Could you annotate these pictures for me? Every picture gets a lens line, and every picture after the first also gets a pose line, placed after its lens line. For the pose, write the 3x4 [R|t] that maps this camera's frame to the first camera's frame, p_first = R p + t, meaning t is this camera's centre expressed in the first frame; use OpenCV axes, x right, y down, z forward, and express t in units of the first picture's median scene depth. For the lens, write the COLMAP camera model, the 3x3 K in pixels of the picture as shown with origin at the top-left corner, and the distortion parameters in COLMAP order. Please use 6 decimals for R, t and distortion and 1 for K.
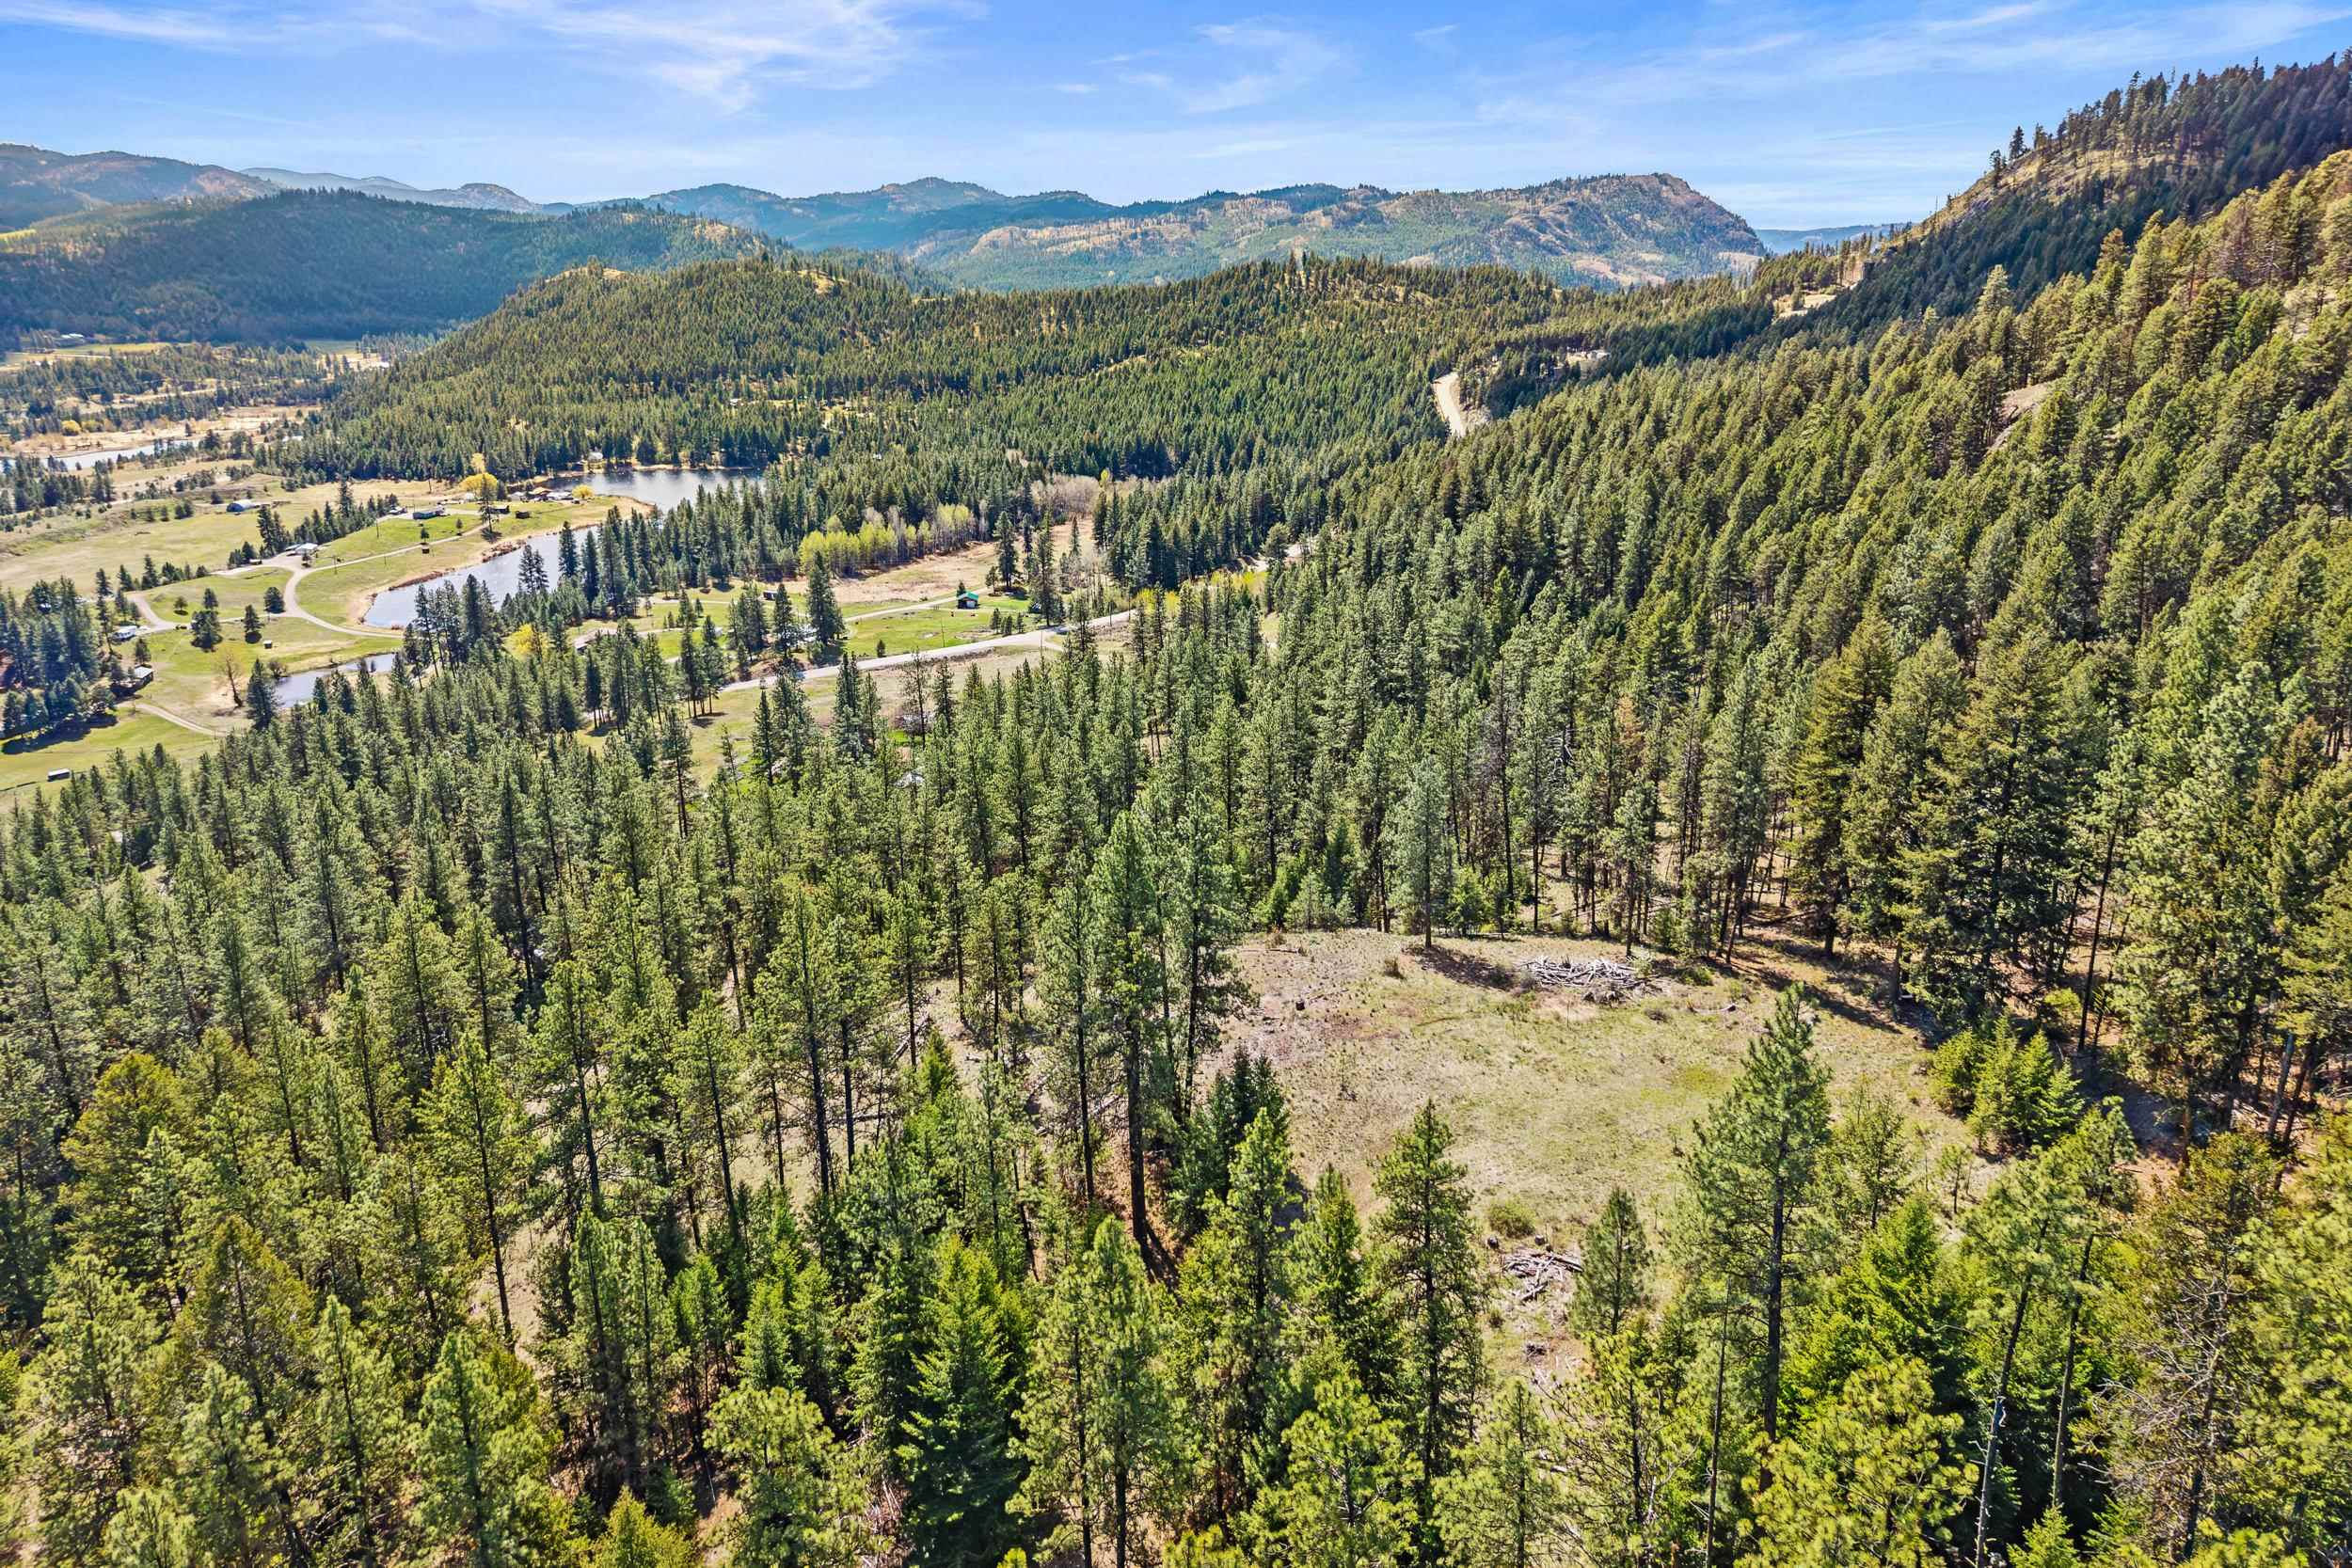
lens RADIAL K [[1573.8, 0, 1182.2], [0, 1573.8, 699.3], [0, 0, 1]] dist [0.020356, -0.025818]
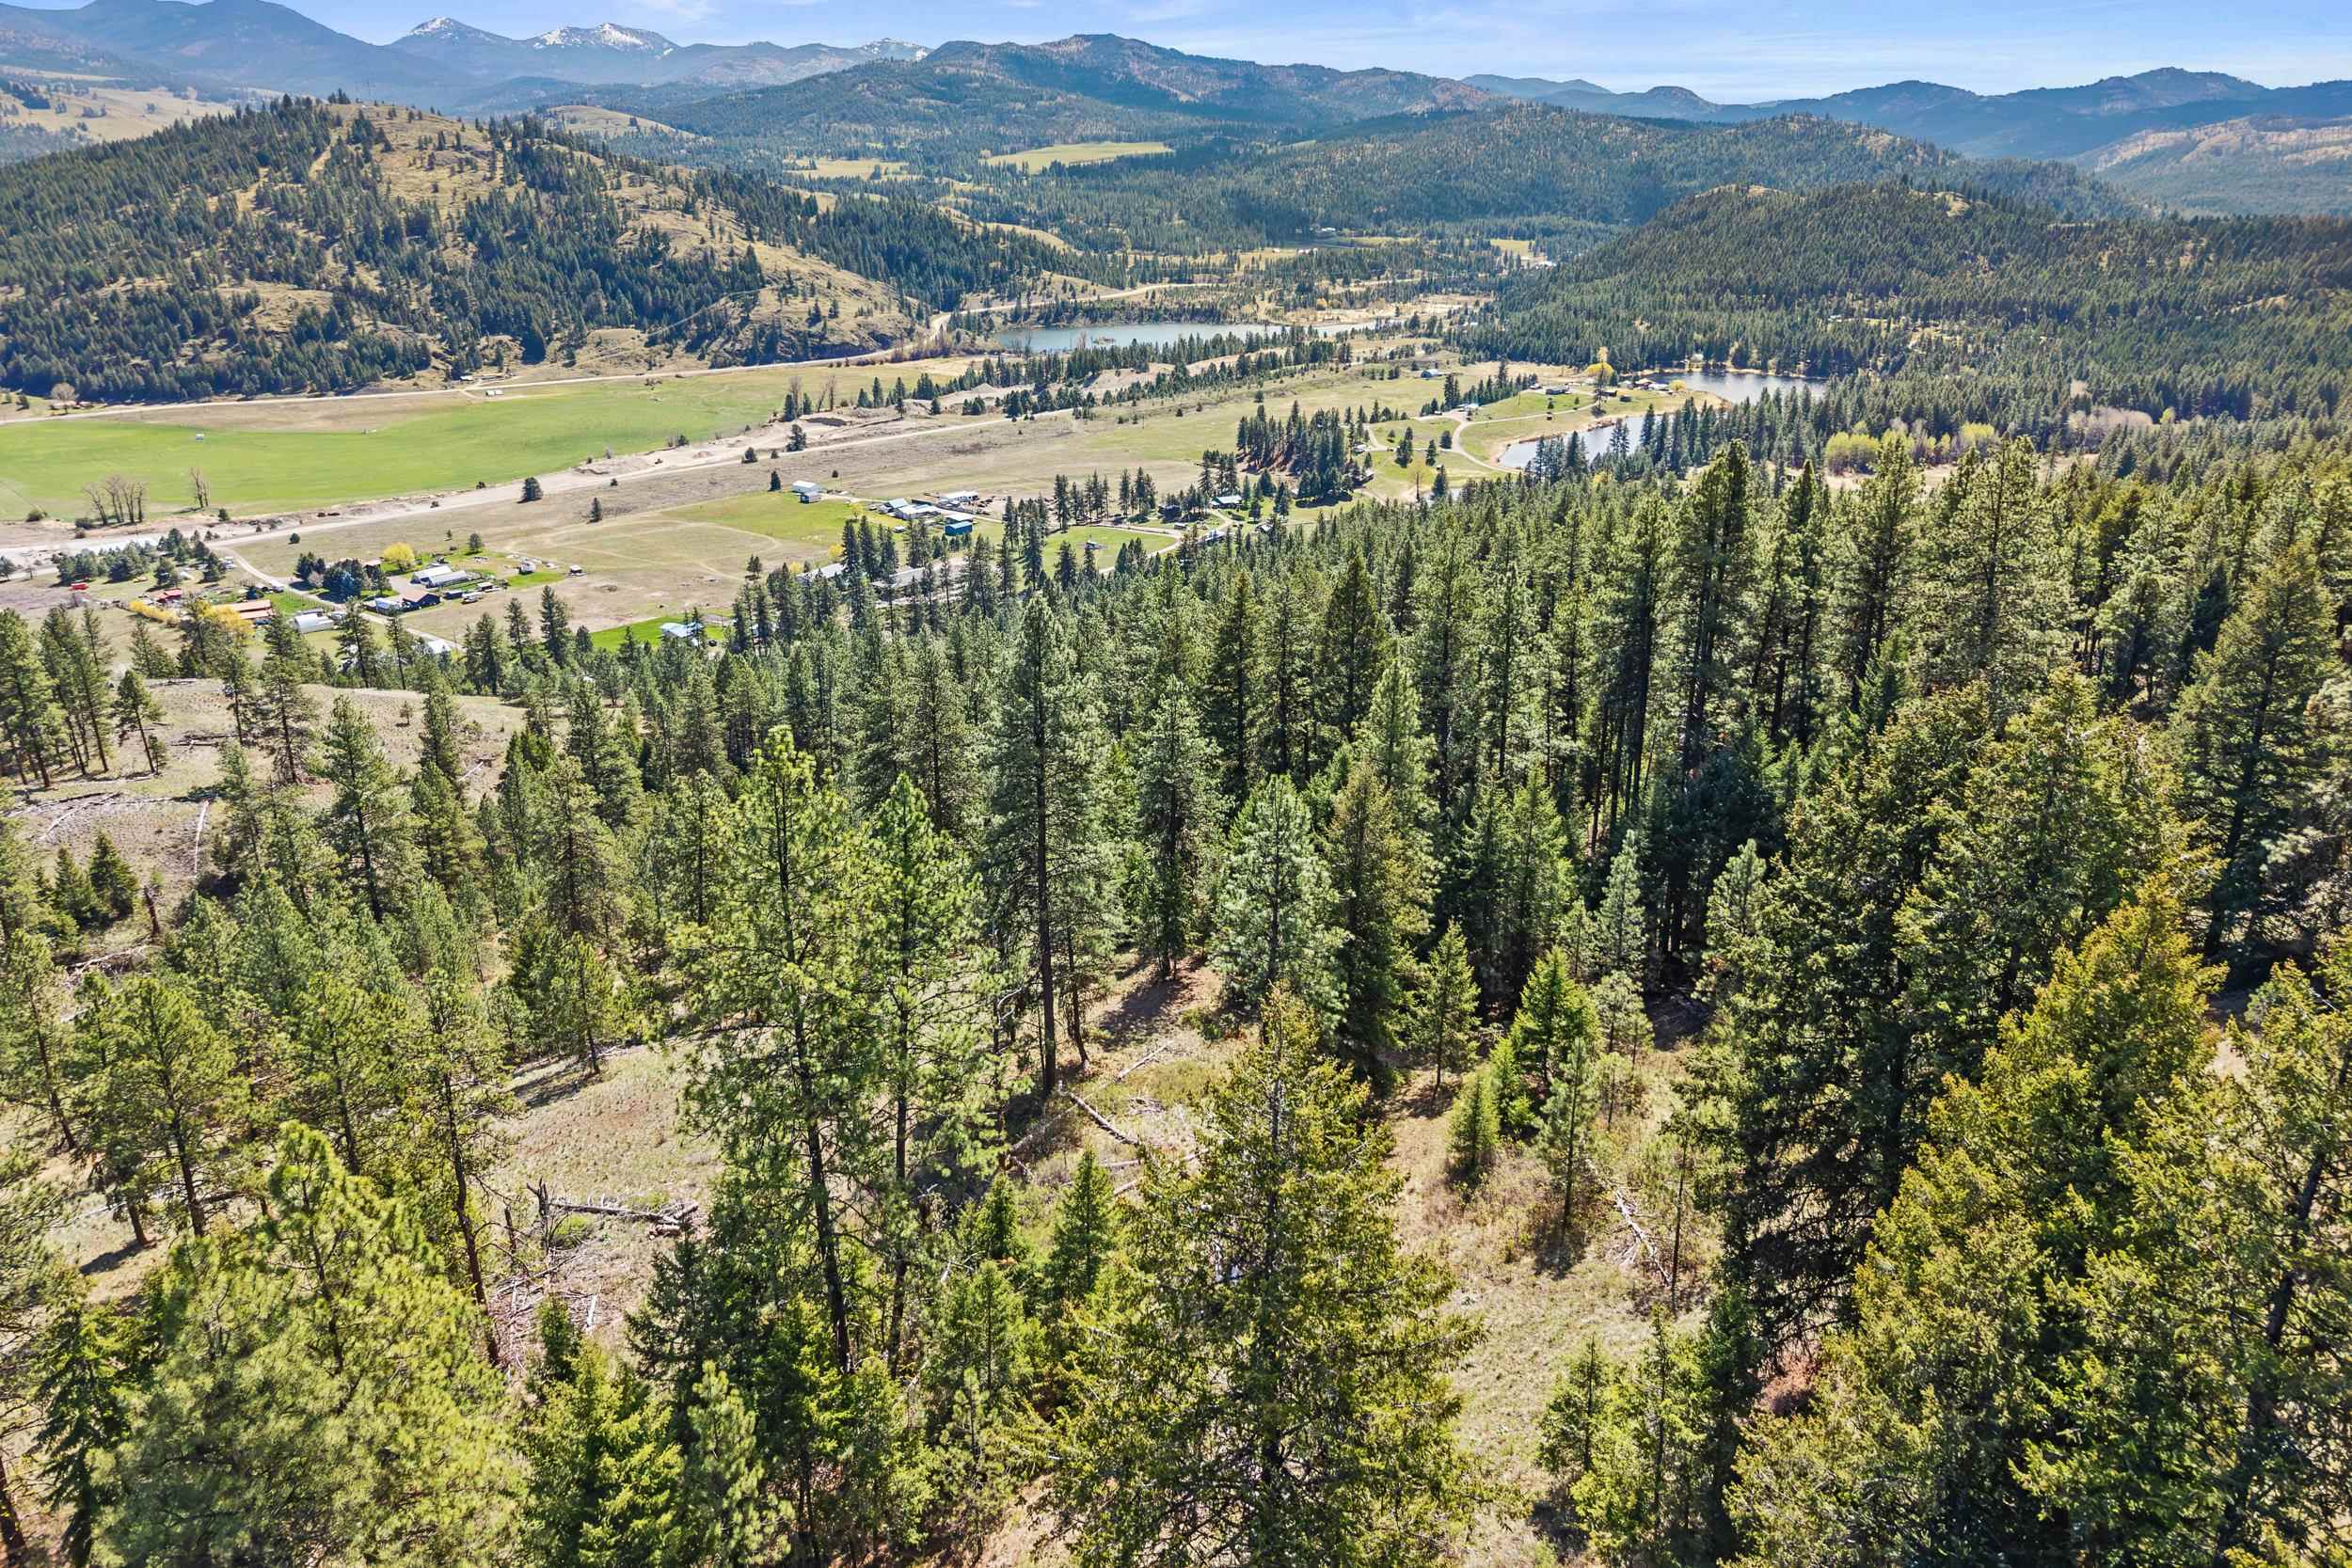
lens RADIAL K [[1573.8, 0, 1178.2], [0, 1573.8, 709.0], [0, 0, 1]] dist [0.020356, -0.025818]
pose [[0.776195, 0.213715, -0.593167, 0.097431], [-0.174925, 0.976861, 0.123058, 0.029988], [0.605741, 0.008242, 0.795619, -0.200743]]
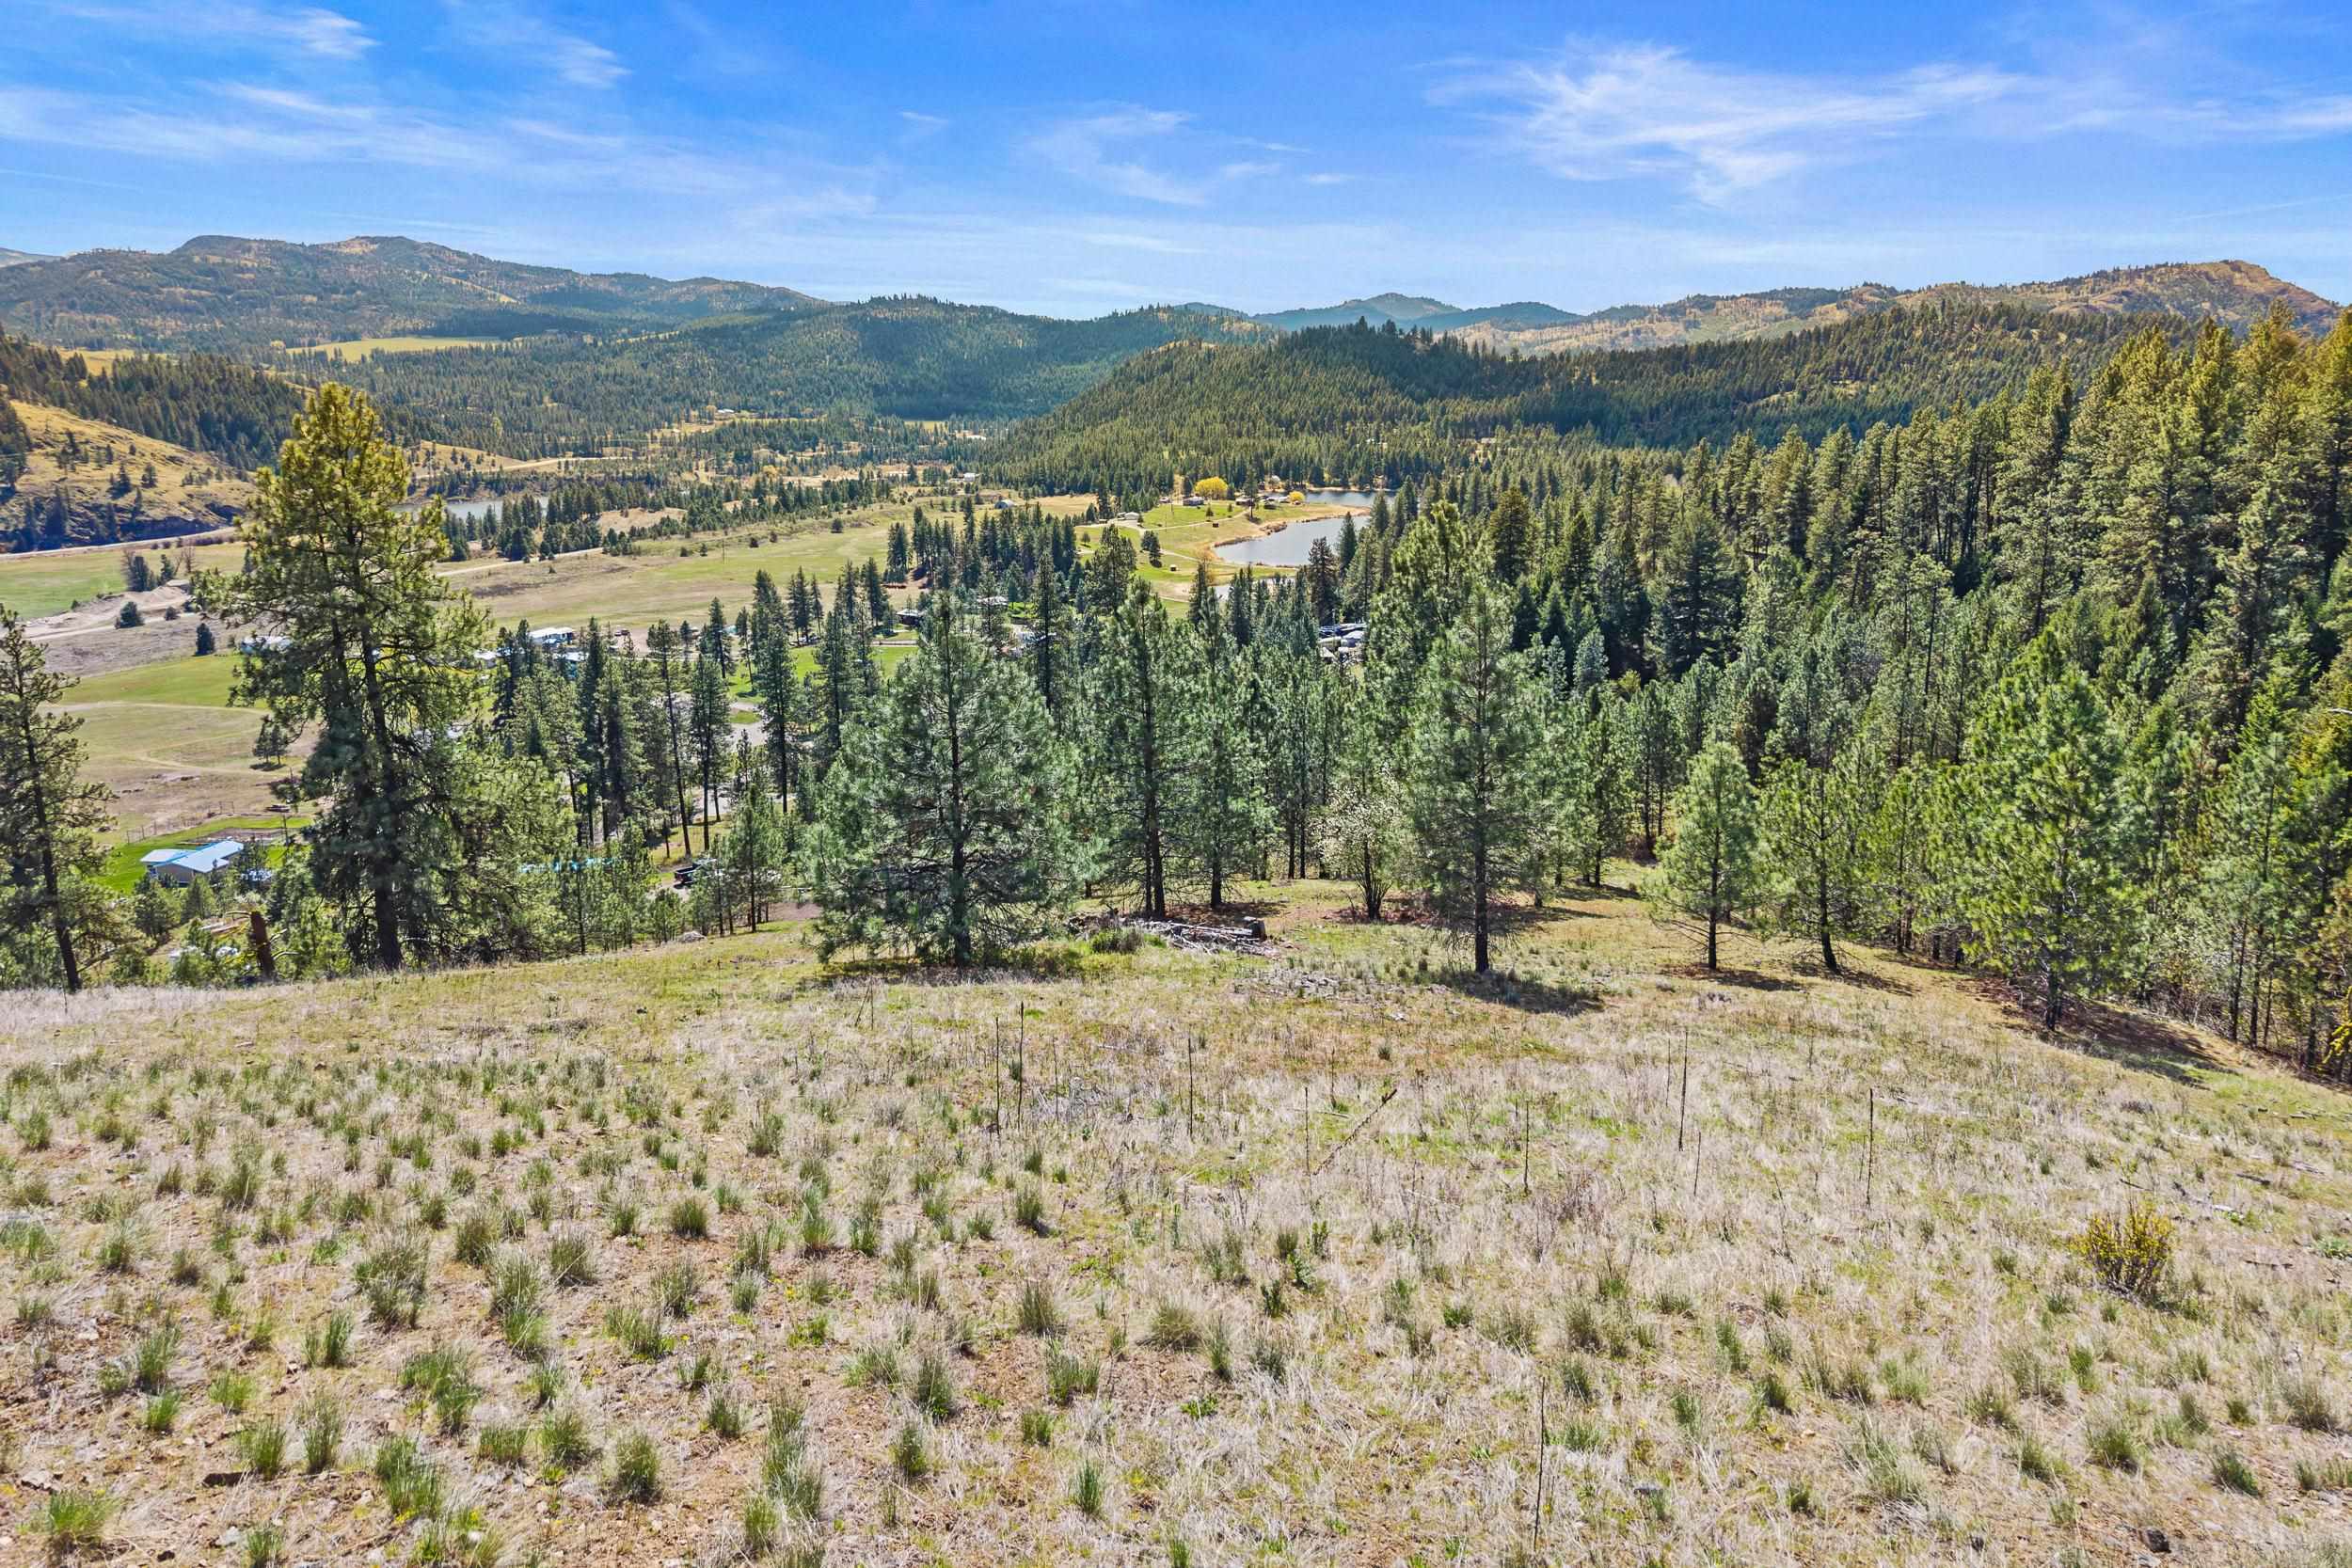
lens RADIAL K [[1573.8, 0, 1178.4], [0, 1573.8, 705.9], [0, 0, 1]] dist [0.020356, -0.025818]
pose [[0.965286, 0.050060, -0.256353, -0.172526], [-0.067492, 0.995935, -0.059655, 0.085066], [0.252324, 0.074886, 0.964741, -0.066543]]
